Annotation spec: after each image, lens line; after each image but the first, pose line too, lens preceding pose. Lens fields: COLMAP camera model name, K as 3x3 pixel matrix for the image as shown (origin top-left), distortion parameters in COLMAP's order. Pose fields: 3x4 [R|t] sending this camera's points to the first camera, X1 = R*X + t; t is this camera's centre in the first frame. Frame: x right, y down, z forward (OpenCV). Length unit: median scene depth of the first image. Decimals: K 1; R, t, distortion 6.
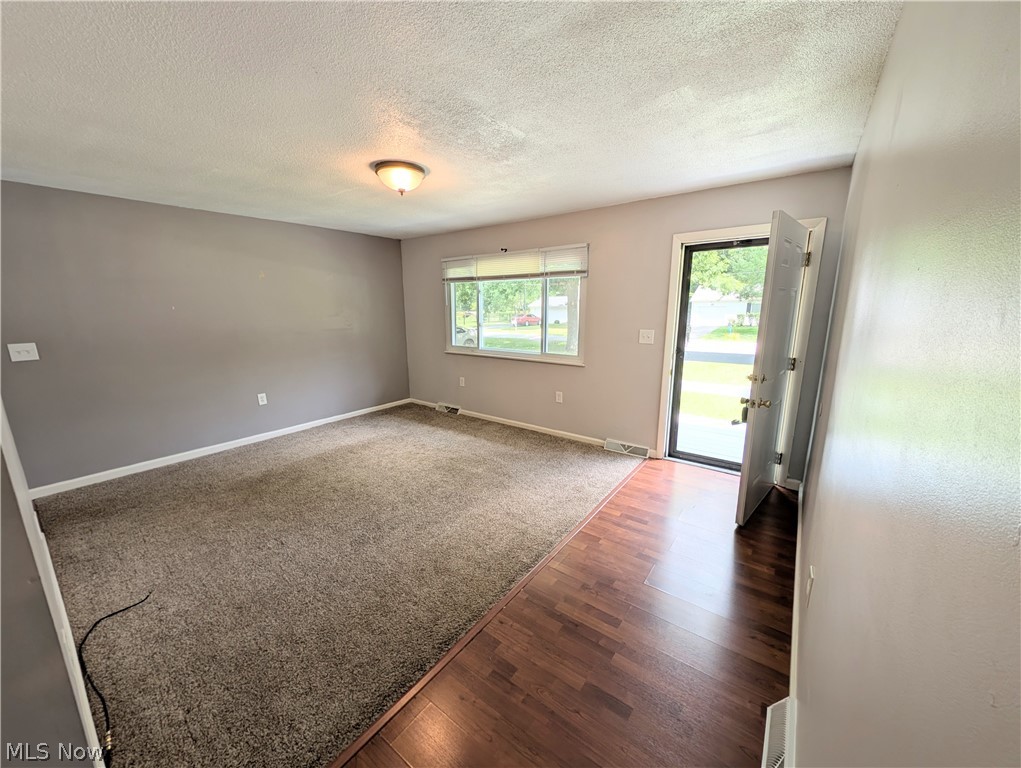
lens RADIAL K [[384.0, 0, 514.8], [0, 384.0, 382.0], [0, 0, 1]] dist [0.006059, -0.002753]
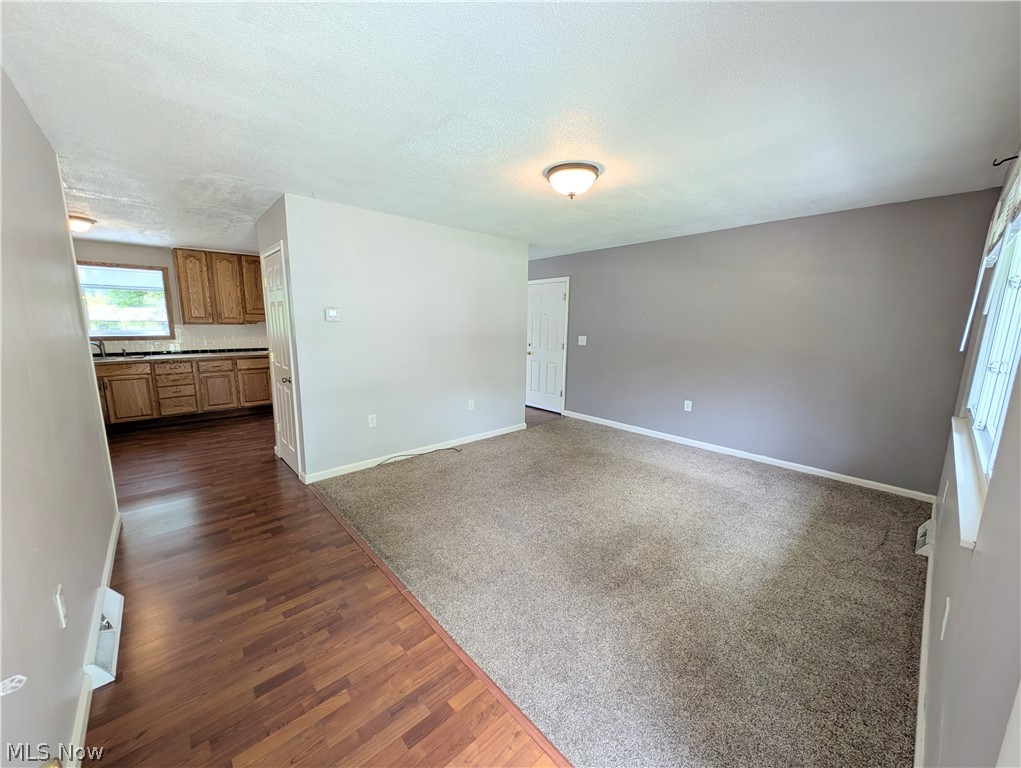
lens RADIAL K [[384.0, 0, 504.0], [0, 384.0, 383.6], [0, 0, 1]] dist [0.006059, -0.002753]
pose [[-0.193341, 0.171812, -0.965971, 0.443476], [-0.203468, 0.956123, 0.210785, -0.131913], [0.959802, 0.237298, -0.149900, 0.661751]]
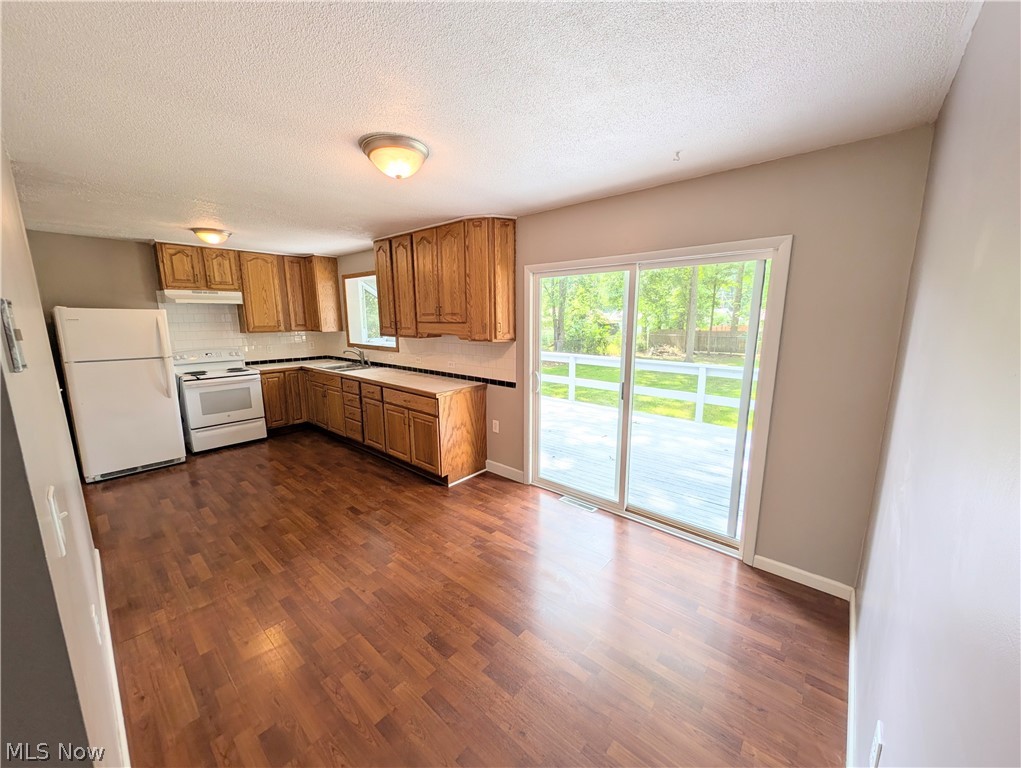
lens RADIAL K [[384.0, 0, 510.2], [0, 384.0, 385.3], [0, 0, 1]] dist [0.006059, -0.002753]
pose [[-0.996982, 0.000738, 0.077625, -1.019975], [0.029213, 0.930015, 0.366359, -0.082993], [-0.071922, 0.367521, -0.927230, 0.404783]]
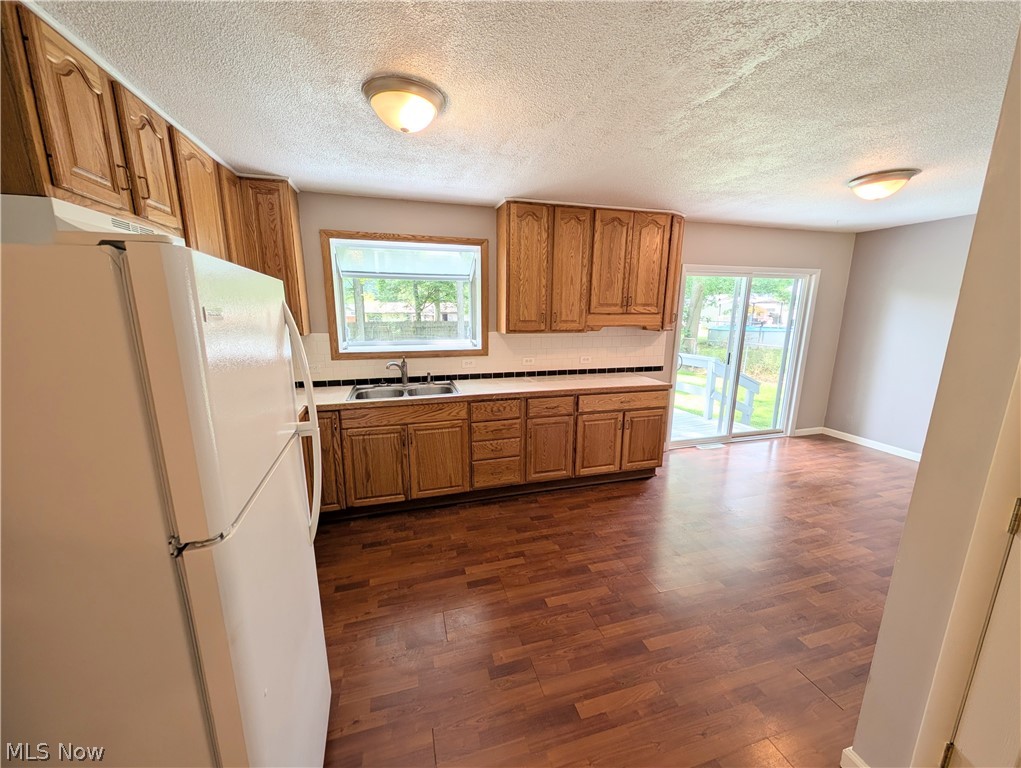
lens RADIAL K [[384.0, 0, 508.4], [0, 384.0, 385.8], [0, 0, 1]] dist [0.006059, -0.002753]
pose [[-0.606795, 0.168518, -0.776789, -0.002826], [-0.152558, 0.934407, 0.321884, 0.014377], [0.780080, 0.313823, -0.541285, -0.131976]]
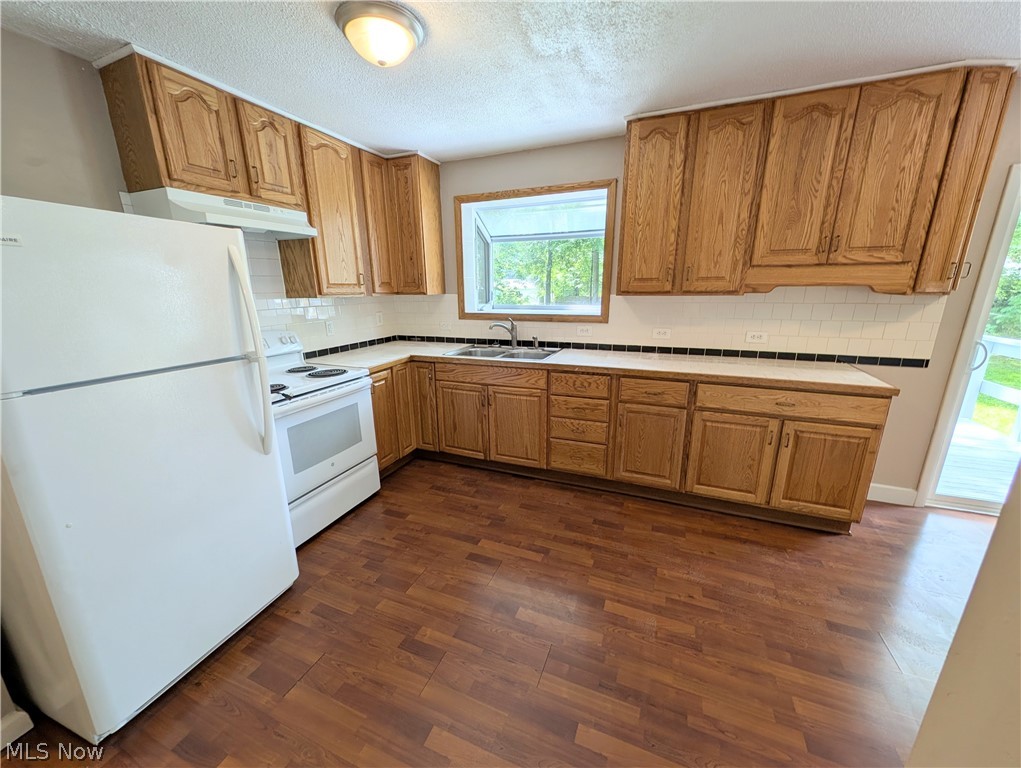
lens RADIAL K [[384.0, 0, 508.5], [0, 384.0, 385.5], [0, 0, 1]] dist [0.006059, -0.002753]
pose [[-0.969070, 0.084623, -0.231822, -0.276786], [-0.025772, 0.899533, 0.436092, 0.028340], [0.245435, 0.428578, -0.869530, -0.024919]]
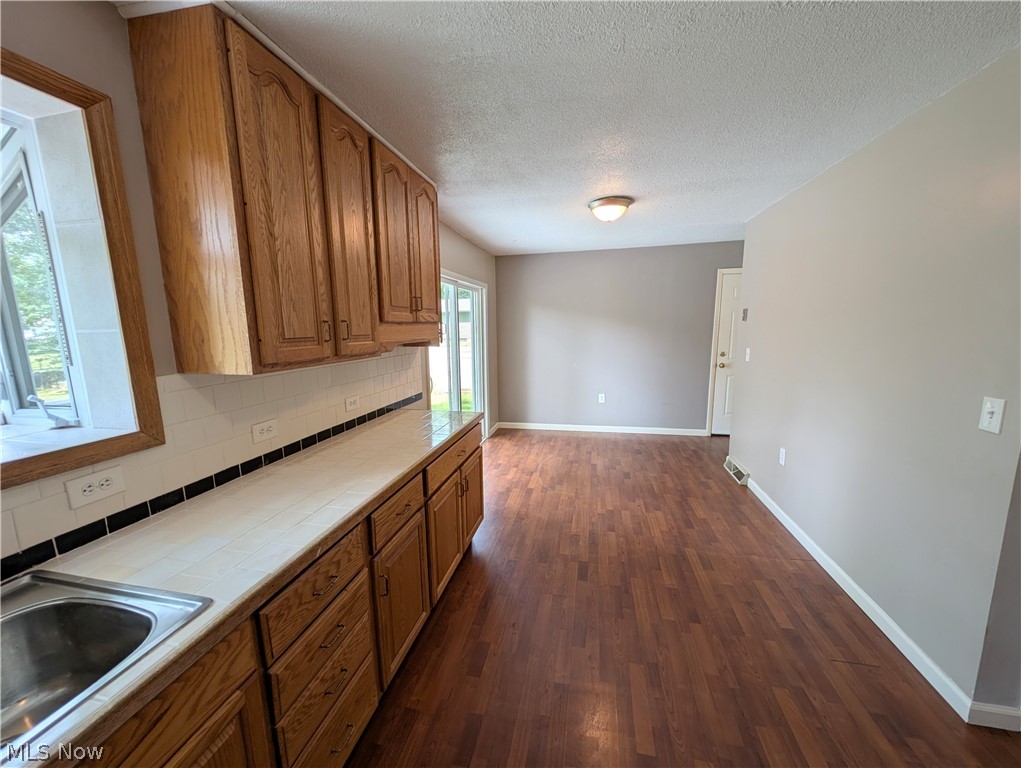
lens RADIAL K [[384.0, 0, 506.8], [0, 384.0, 386.3], [0, 0, 1]] dist [0.006059, -0.002753]
pose [[0.407088, 0.151049, -0.900813, -0.261668], [-0.168058, 0.981780, 0.088678, 0.112083], [0.897795, 0.115289, 0.425056, -0.522351]]
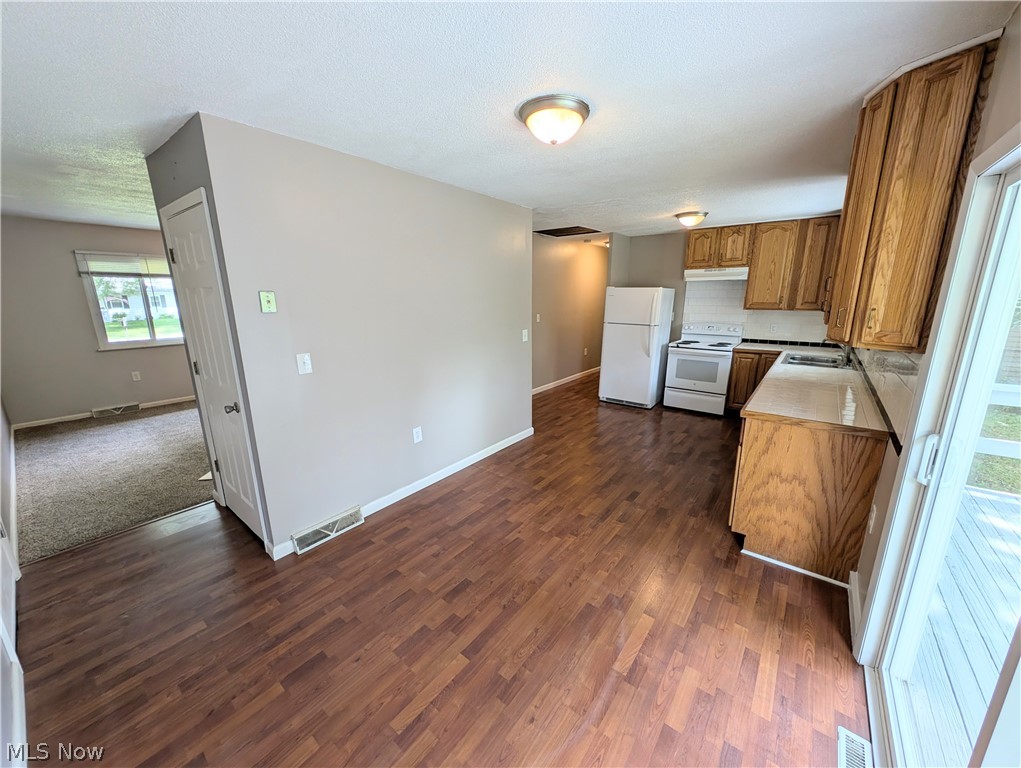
lens RADIAL K [[384.0, 0, 509.1], [0, 384.0, 385.7], [0, 0, 1]] dist [0.006059, -0.002753]
pose [[0.028572, -0.223737, 0.974231, -1.321274], [0.201628, 0.955885, 0.213611, 0.004714], [-0.979045, 0.190329, 0.072423, -0.030654]]
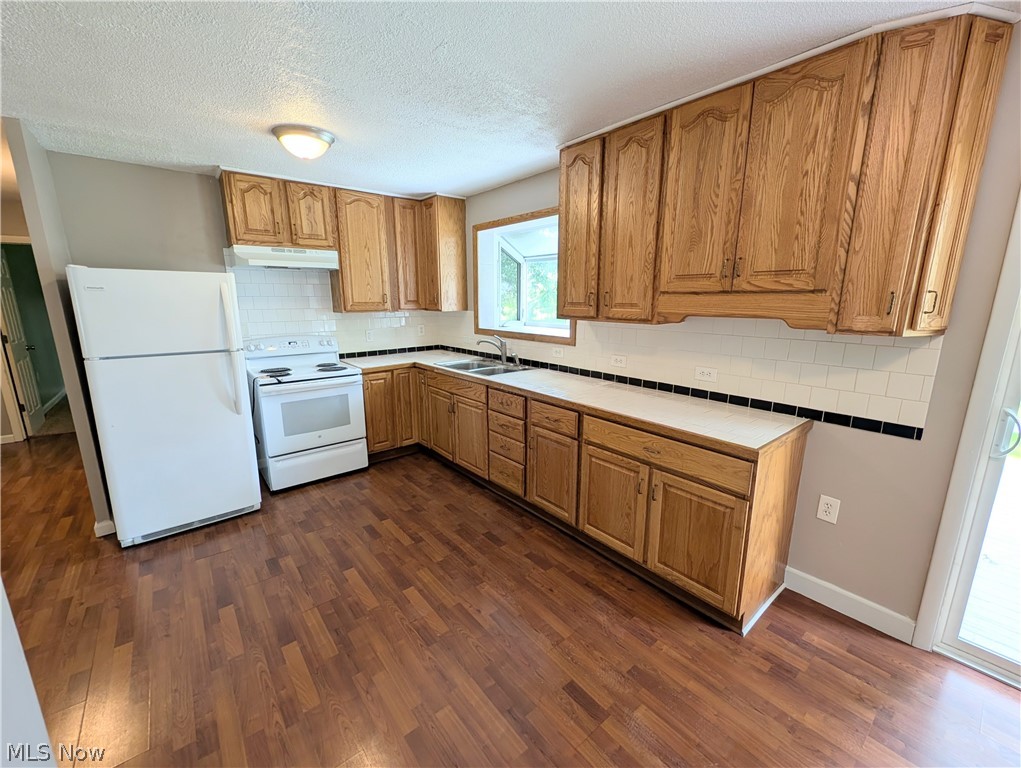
lens RADIAL K [[414.6, 0, 509.2], [0, 414.6, 387.0], [0, 0, 1]] dist [0.009912, -0.005638]
pose [[-0.970023, -0.037955, 0.240029, -0.681280], [0.061587, 0.917087, 0.393902, -0.002049], [-0.235078, 0.396877, -0.887258, 0.065581]]
